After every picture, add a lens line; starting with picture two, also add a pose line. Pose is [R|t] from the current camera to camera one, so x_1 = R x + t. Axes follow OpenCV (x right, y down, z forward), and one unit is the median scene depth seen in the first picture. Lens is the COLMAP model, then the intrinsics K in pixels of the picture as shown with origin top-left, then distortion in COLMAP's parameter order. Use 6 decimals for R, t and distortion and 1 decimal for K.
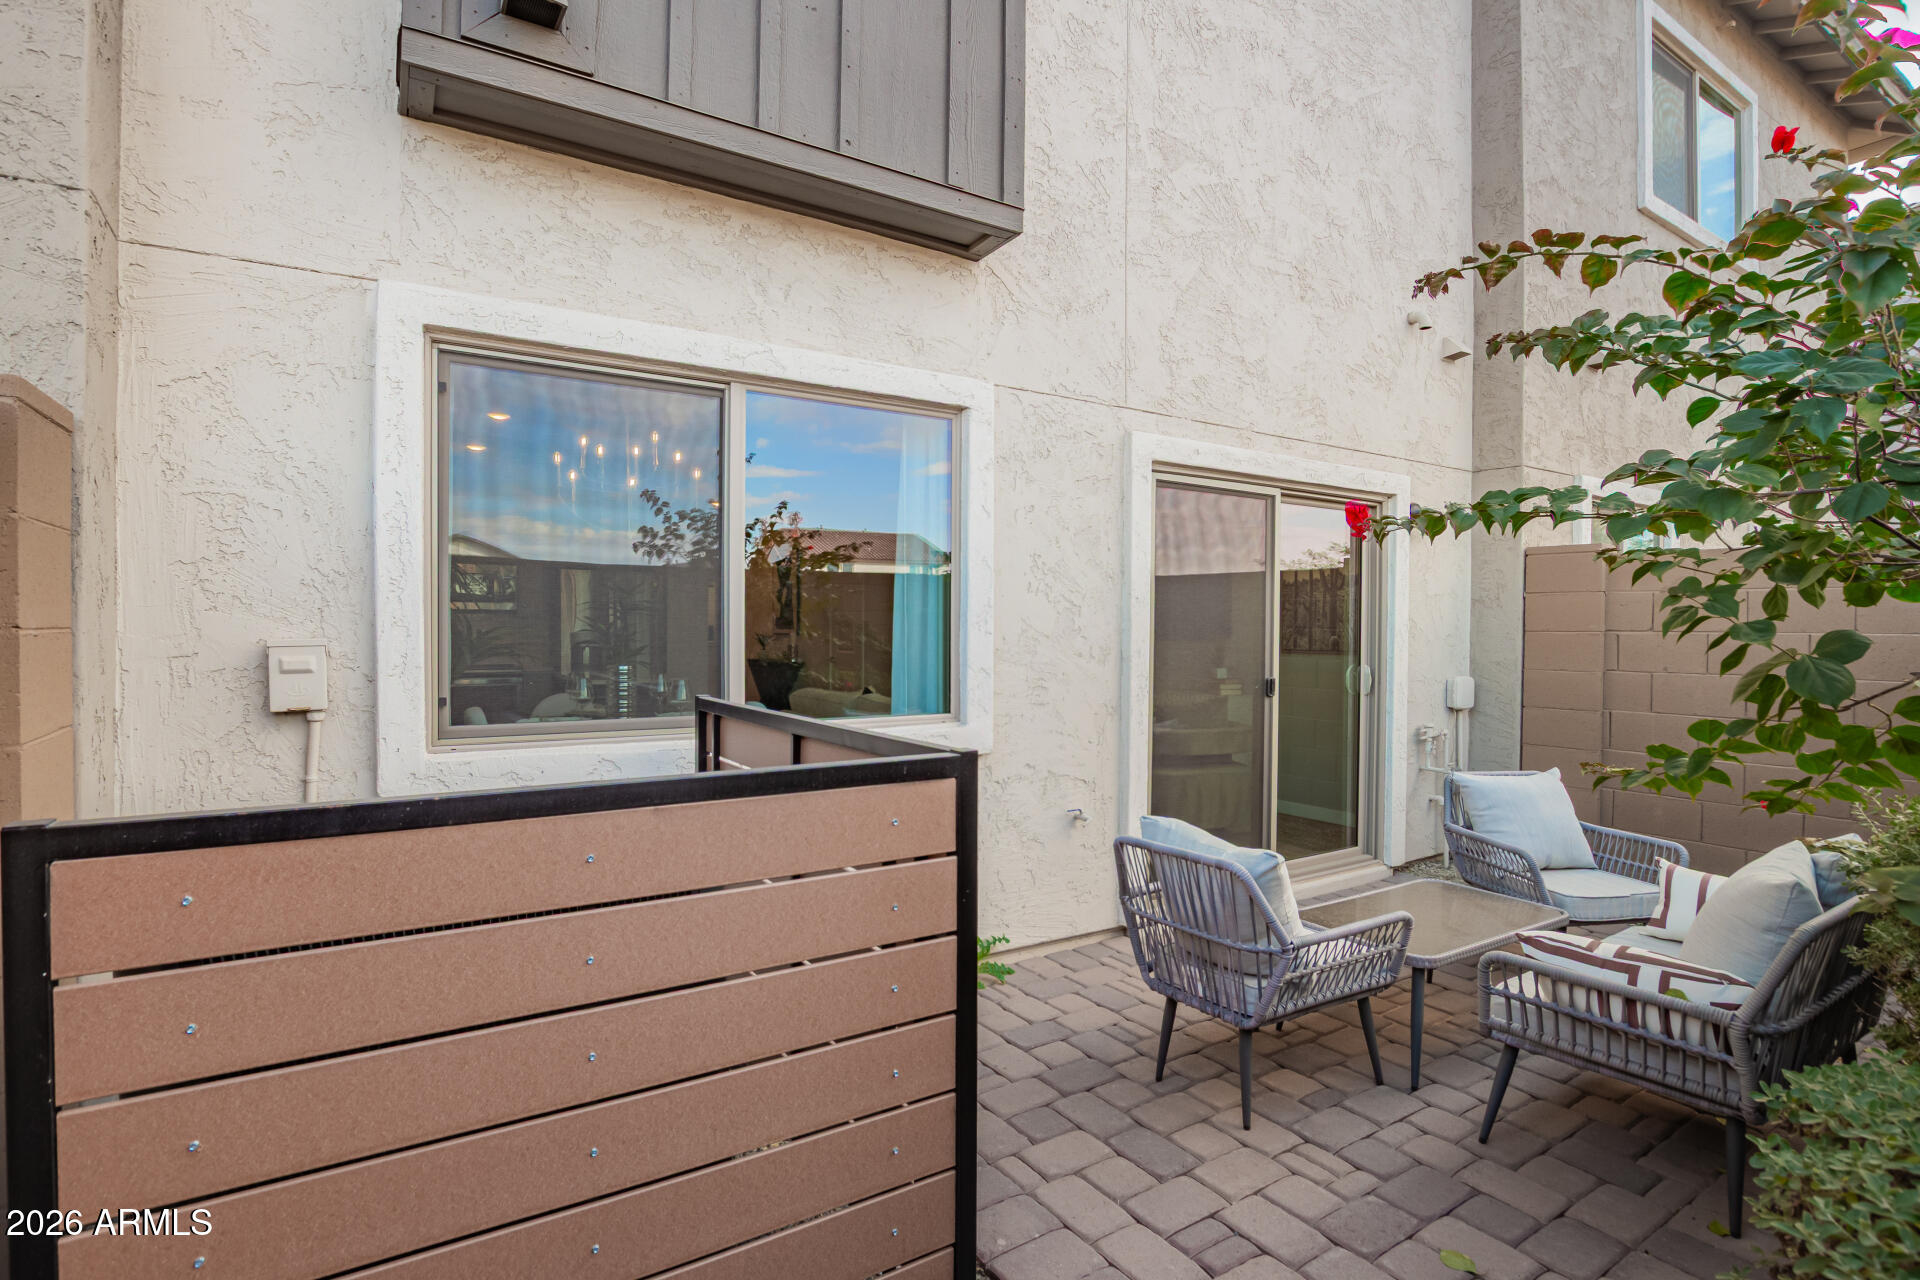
lens RADIAL K [[910.7, 0, 990.1], [0, 910.7, 630.5], [0, 0, 1]] dist [0.008490, 0.000043]
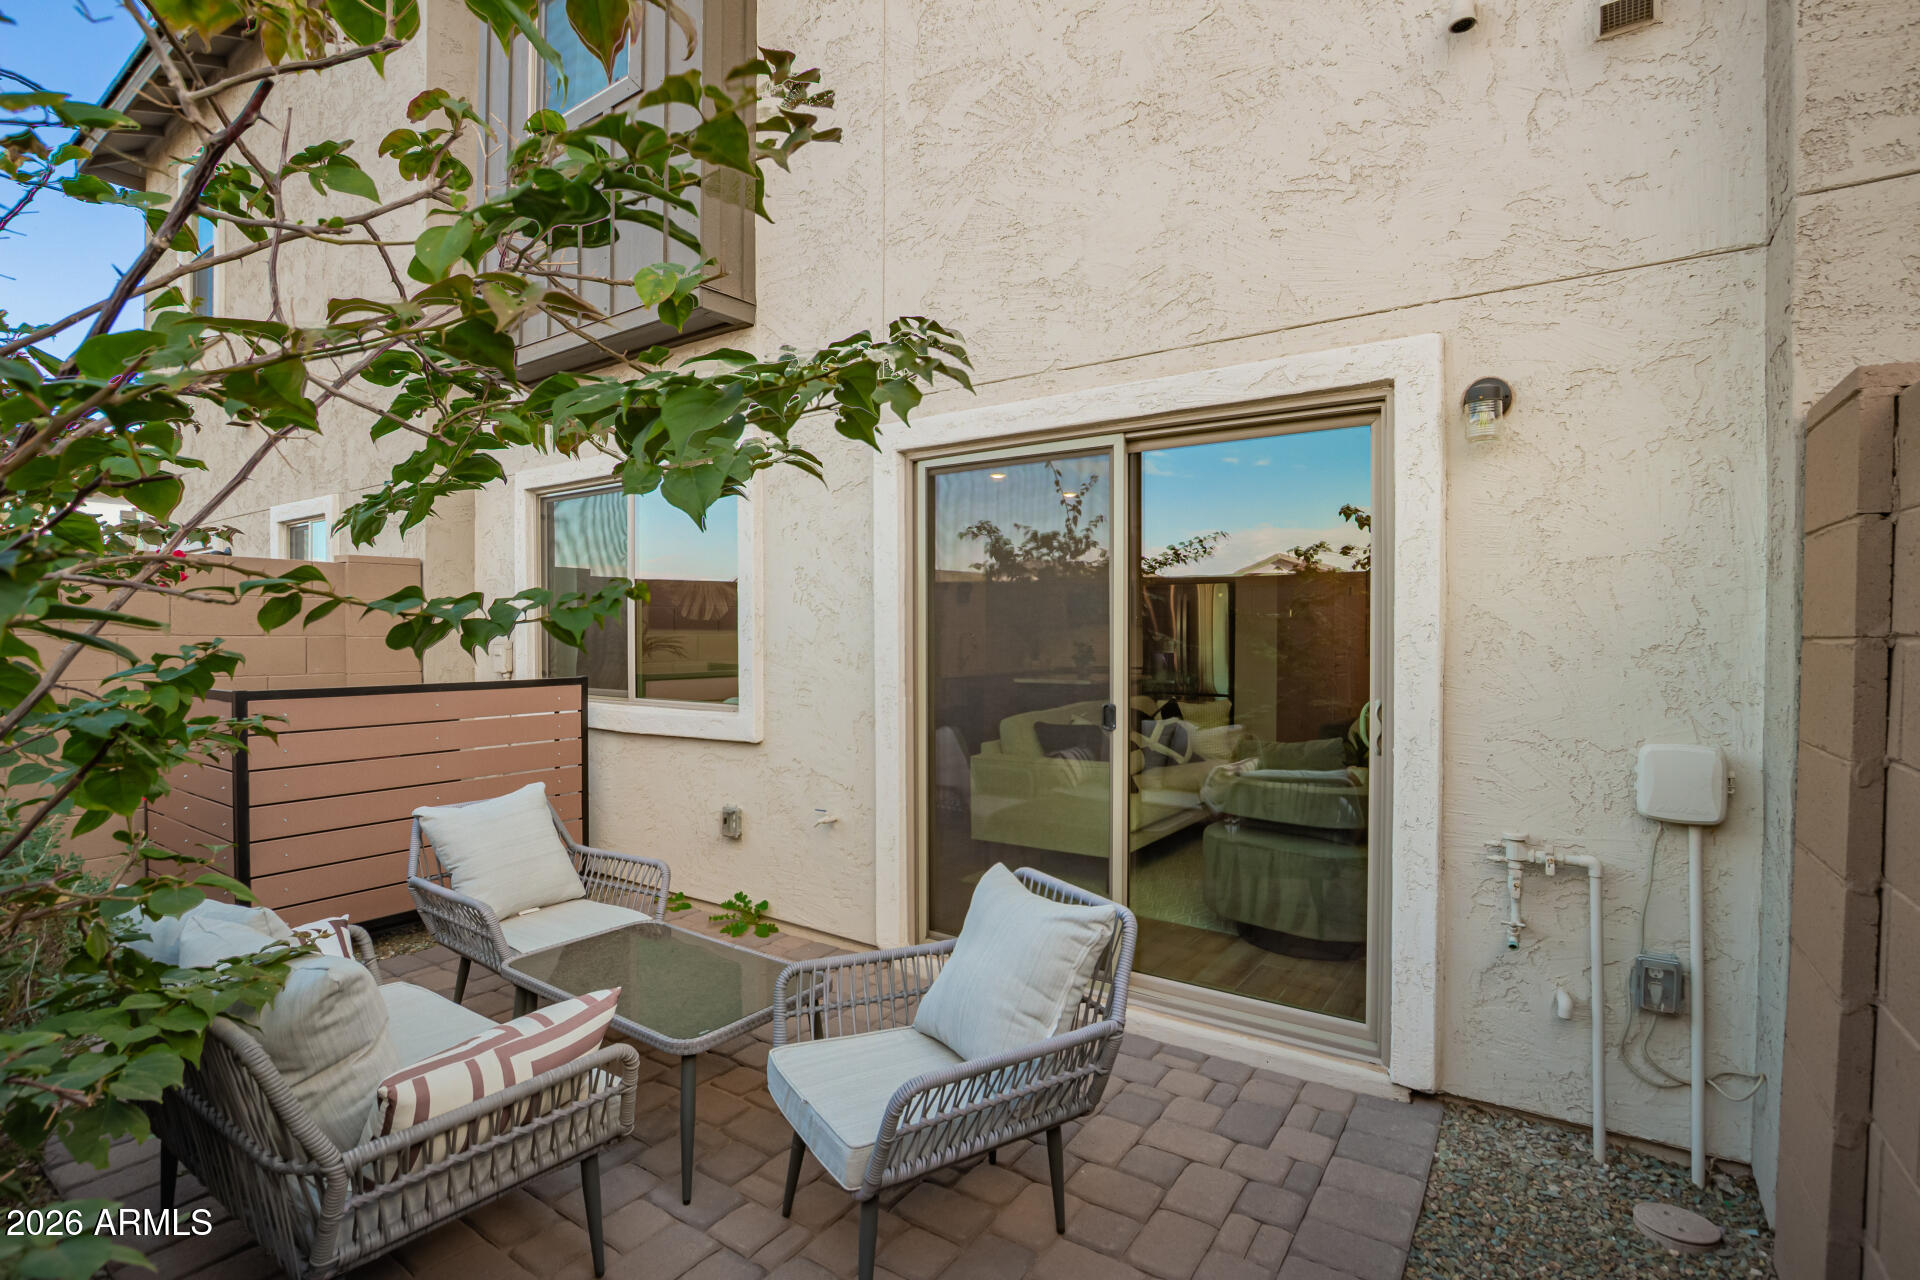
lens RADIAL K [[896.8, 0, 960.0], [0, 896.8, 640.0], [0, 0, 1]] dist [-0.003903, -0.000466]
pose [[0.384066, 0.003746, -0.923298, 0.966972], [0.000097, 0.999992, 0.004097, -0.000745], [0.923306, -0.001663, 0.384062, 0.665299]]
